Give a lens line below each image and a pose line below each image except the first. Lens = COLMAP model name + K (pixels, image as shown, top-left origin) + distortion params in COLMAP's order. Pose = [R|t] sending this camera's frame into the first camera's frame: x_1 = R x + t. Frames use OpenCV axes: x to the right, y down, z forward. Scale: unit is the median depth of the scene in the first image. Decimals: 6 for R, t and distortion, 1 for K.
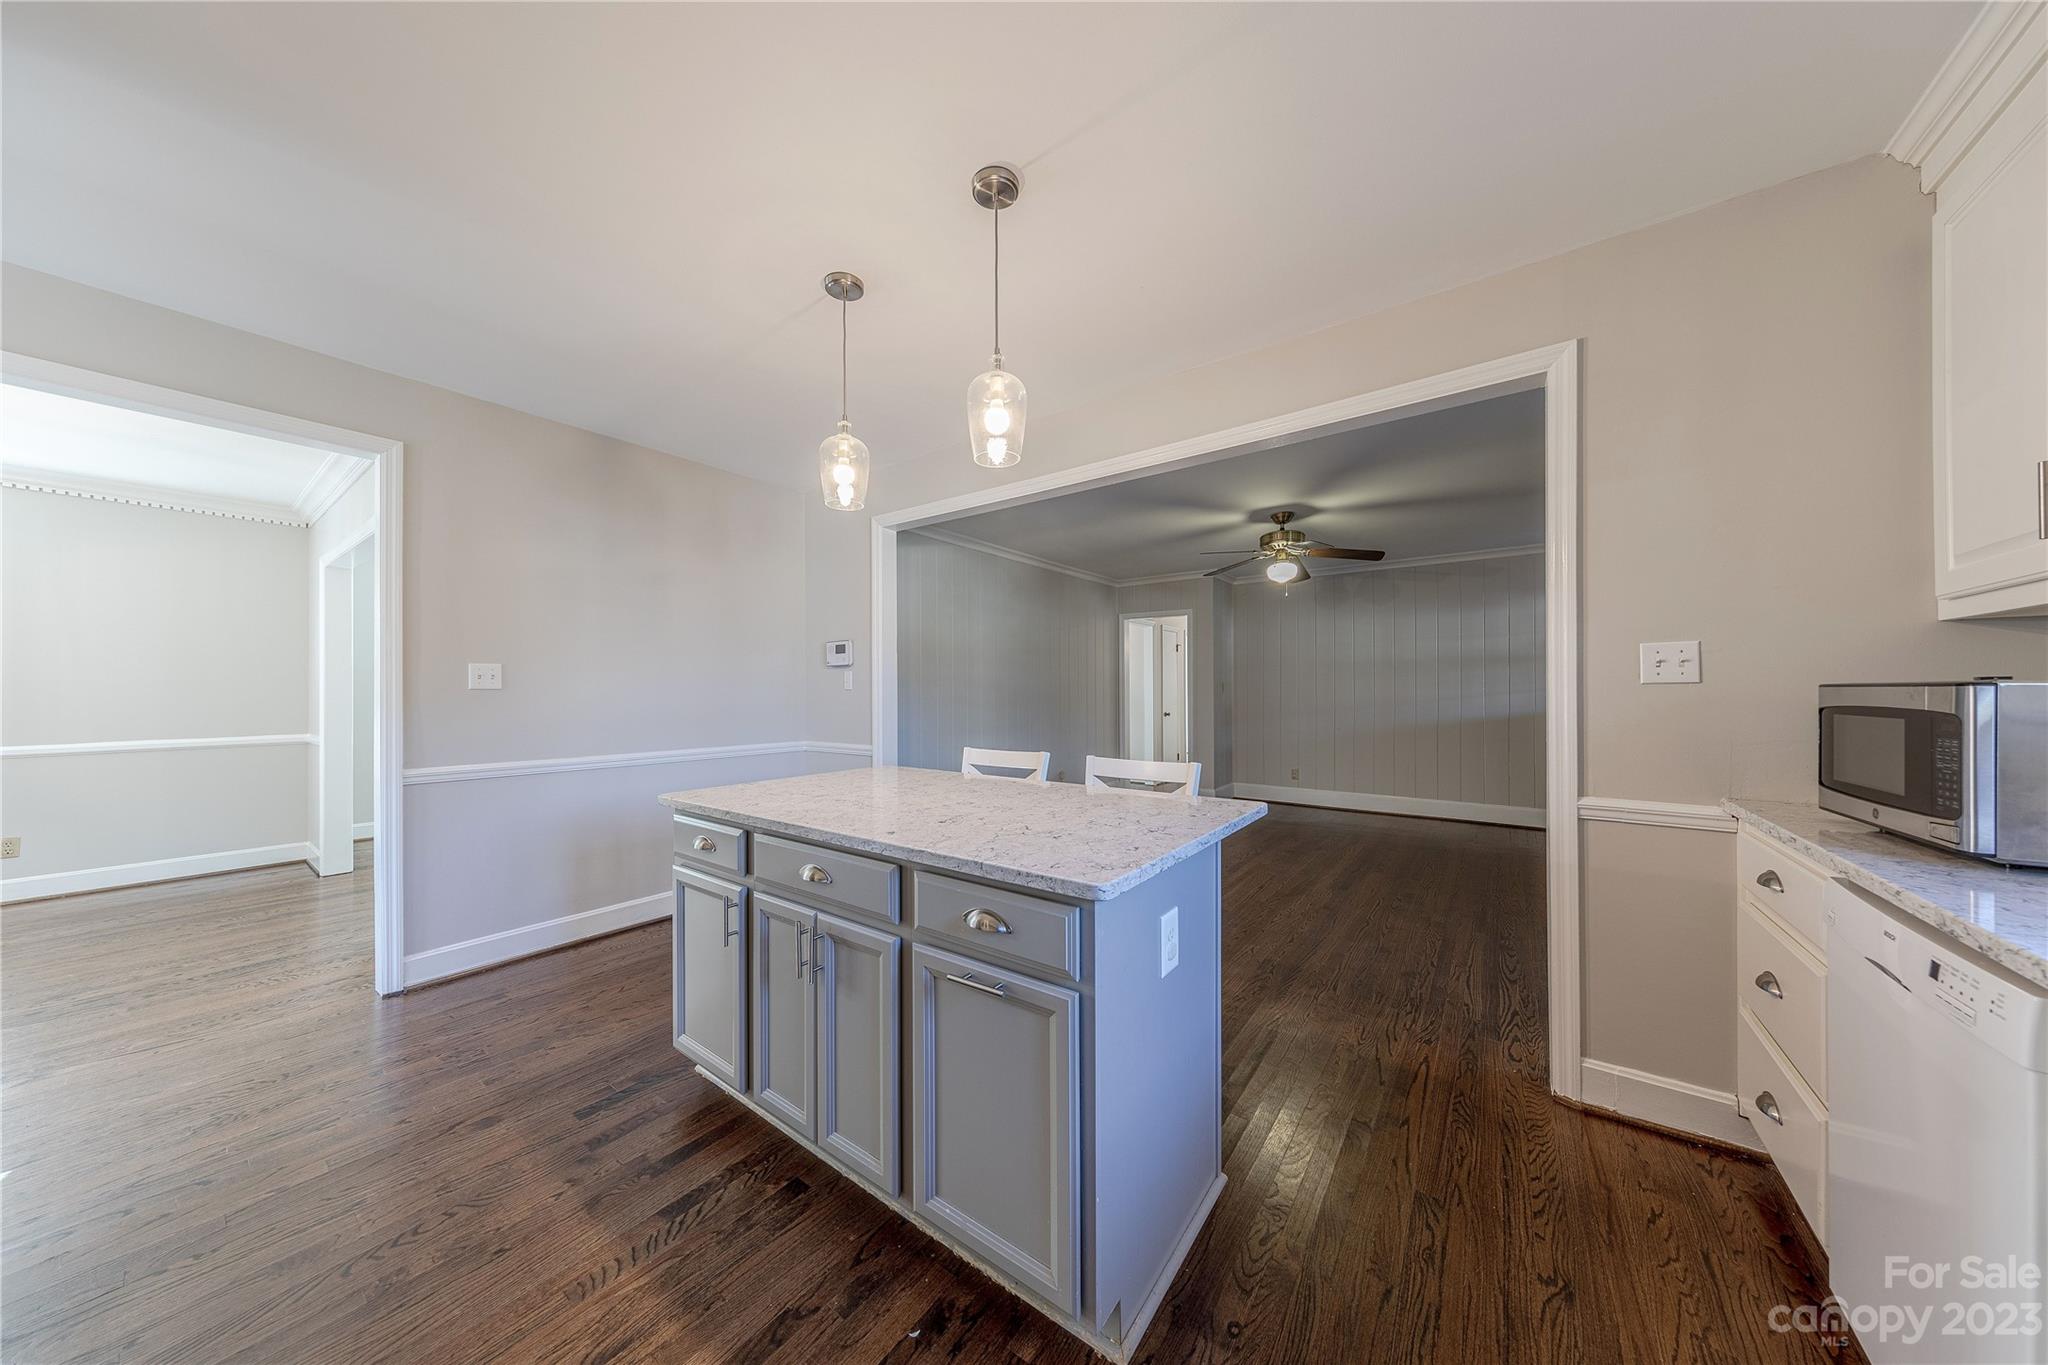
lens RADIAL K [[643.8, 0, 1029.8], [0, 643.8, 691.7], [0, 0, 1]] dist [0.009819, -0.001209]
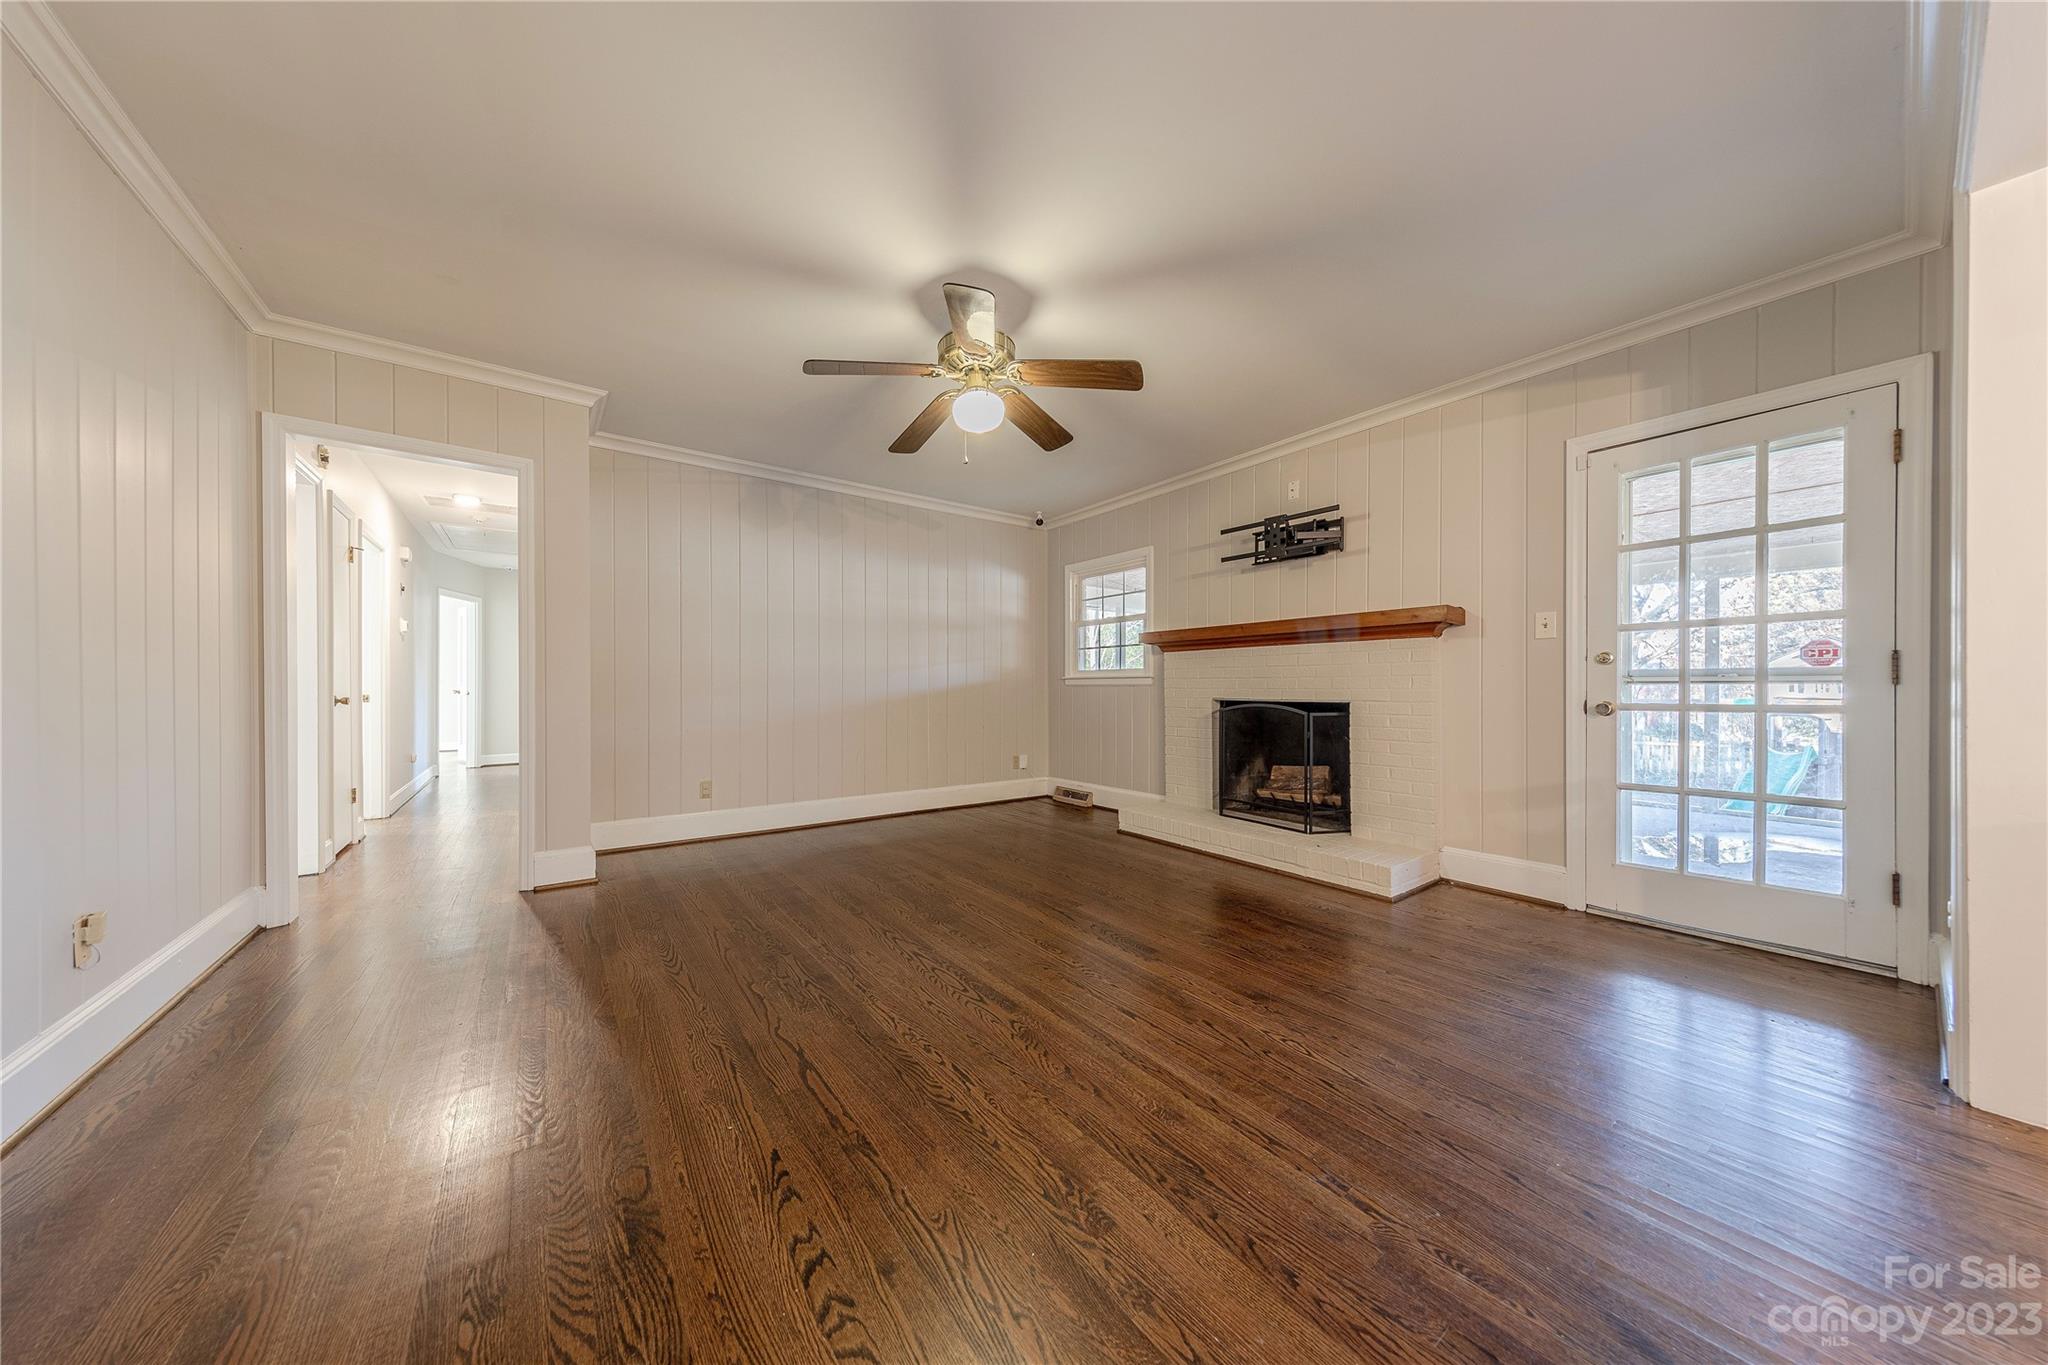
lens RADIAL K [[643.8, 0, 1016.6], [0, 643.8, 692.6], [0, 0, 1]] dist [0.009819, -0.001209]
pose [[0.306811, -0.006332, 0.951750, -0.318252], [-0.002651, 0.999968, 0.007507, 0.127321], [-0.951767, -0.004826, 0.306784, 2.163442]]
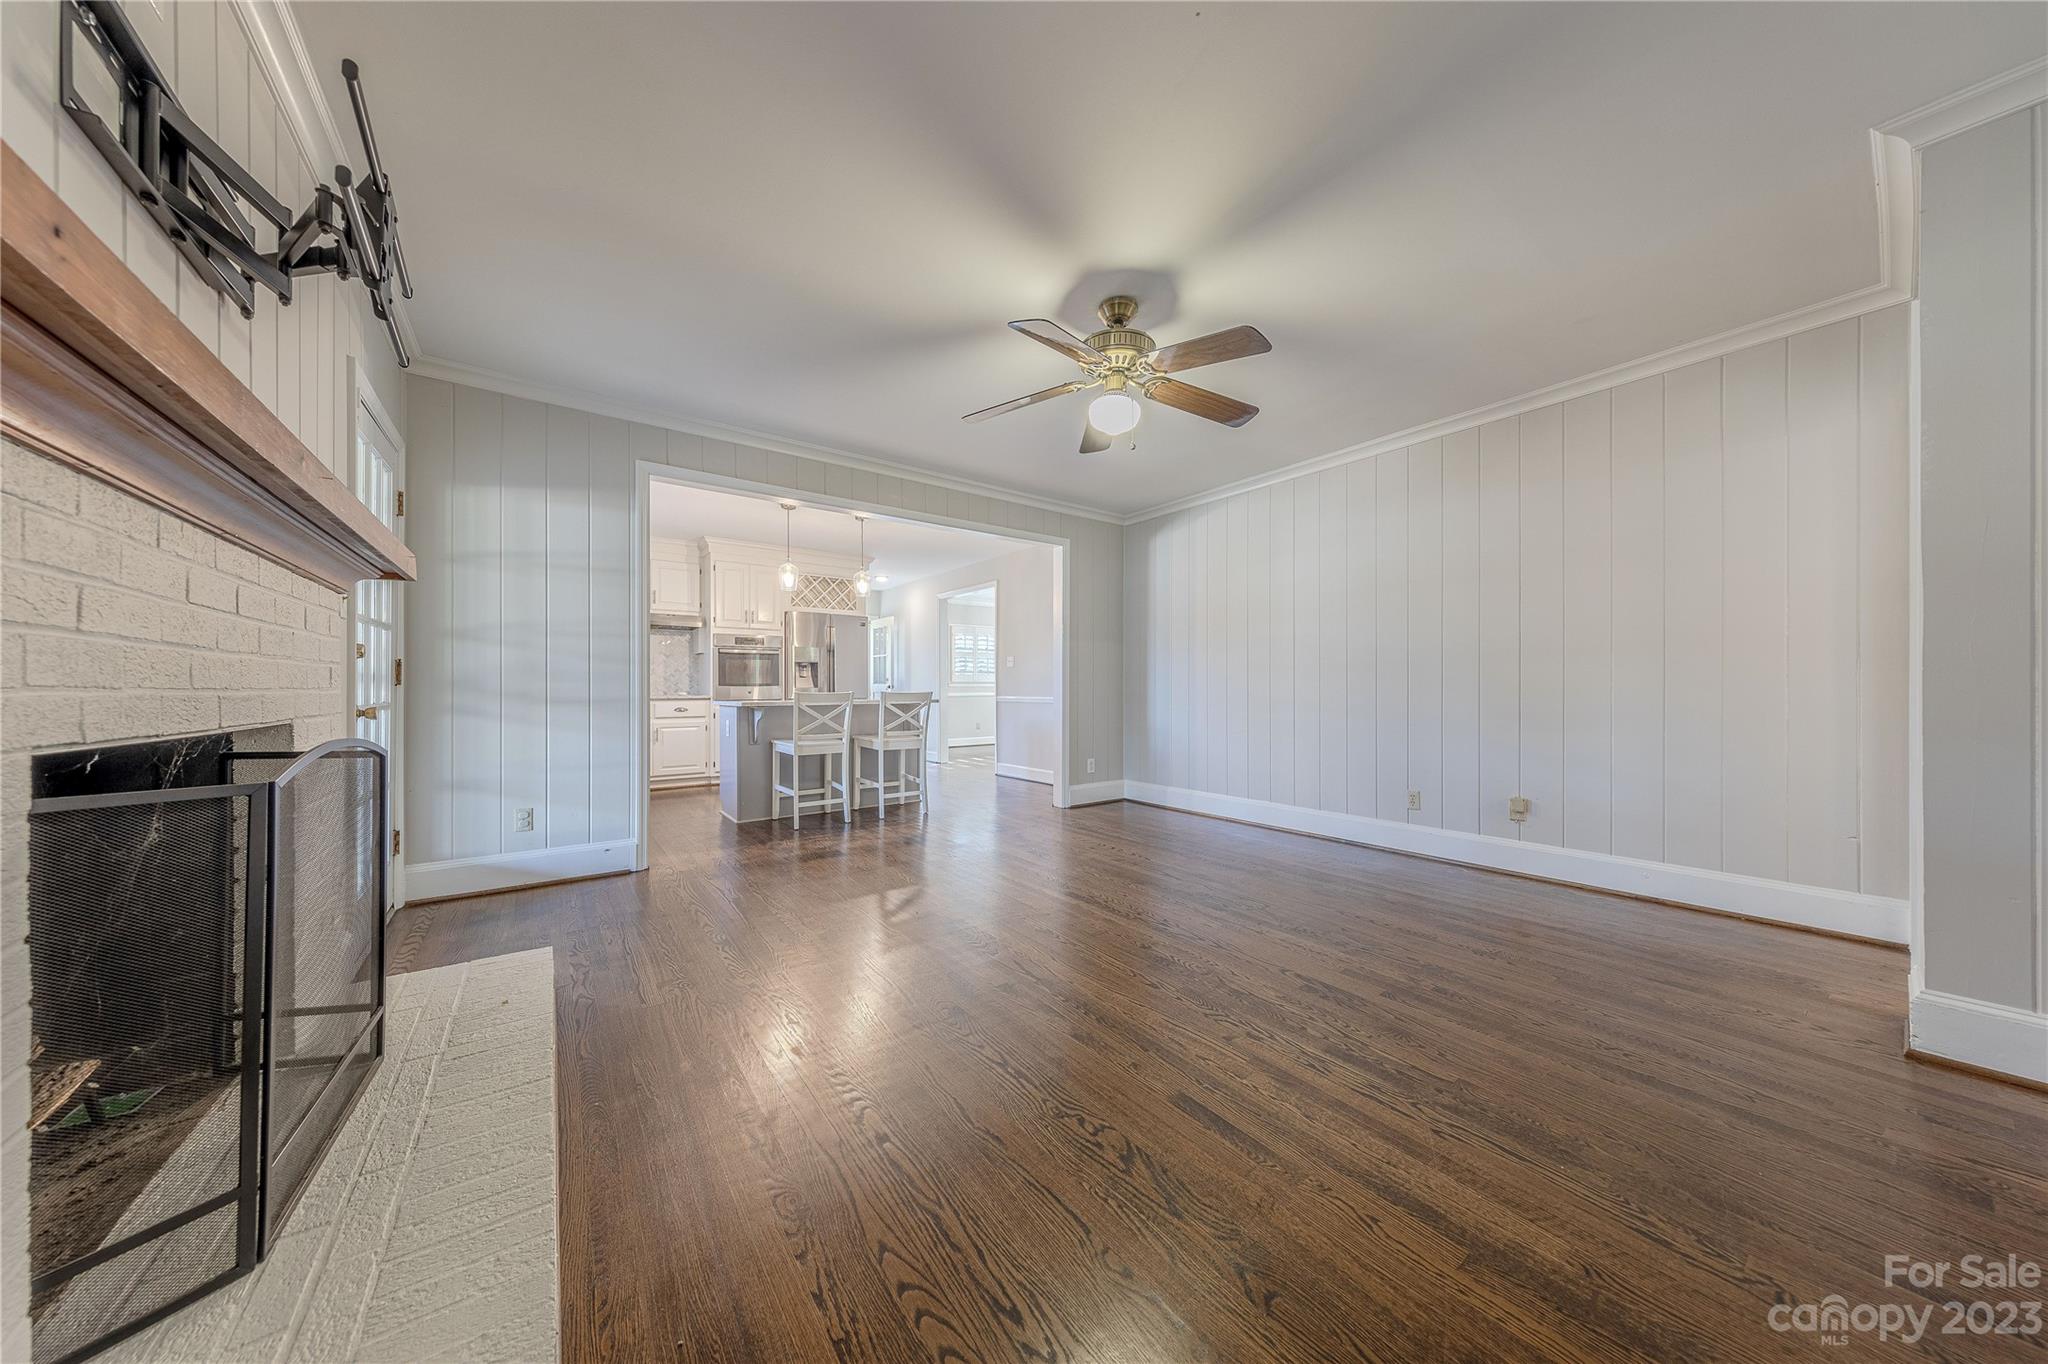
lens RADIAL K [[643.8, 0, 1020.2], [0, 643.8, 689.1], [0, 0, 1]] dist [0.009819, -0.001209]
pose [[-0.304903, 0.003622, -0.952377, 2.551411], [0.004390, 0.999987, 0.002397, 0.127310], [0.952373, -0.003450, -0.304915, 2.947505]]
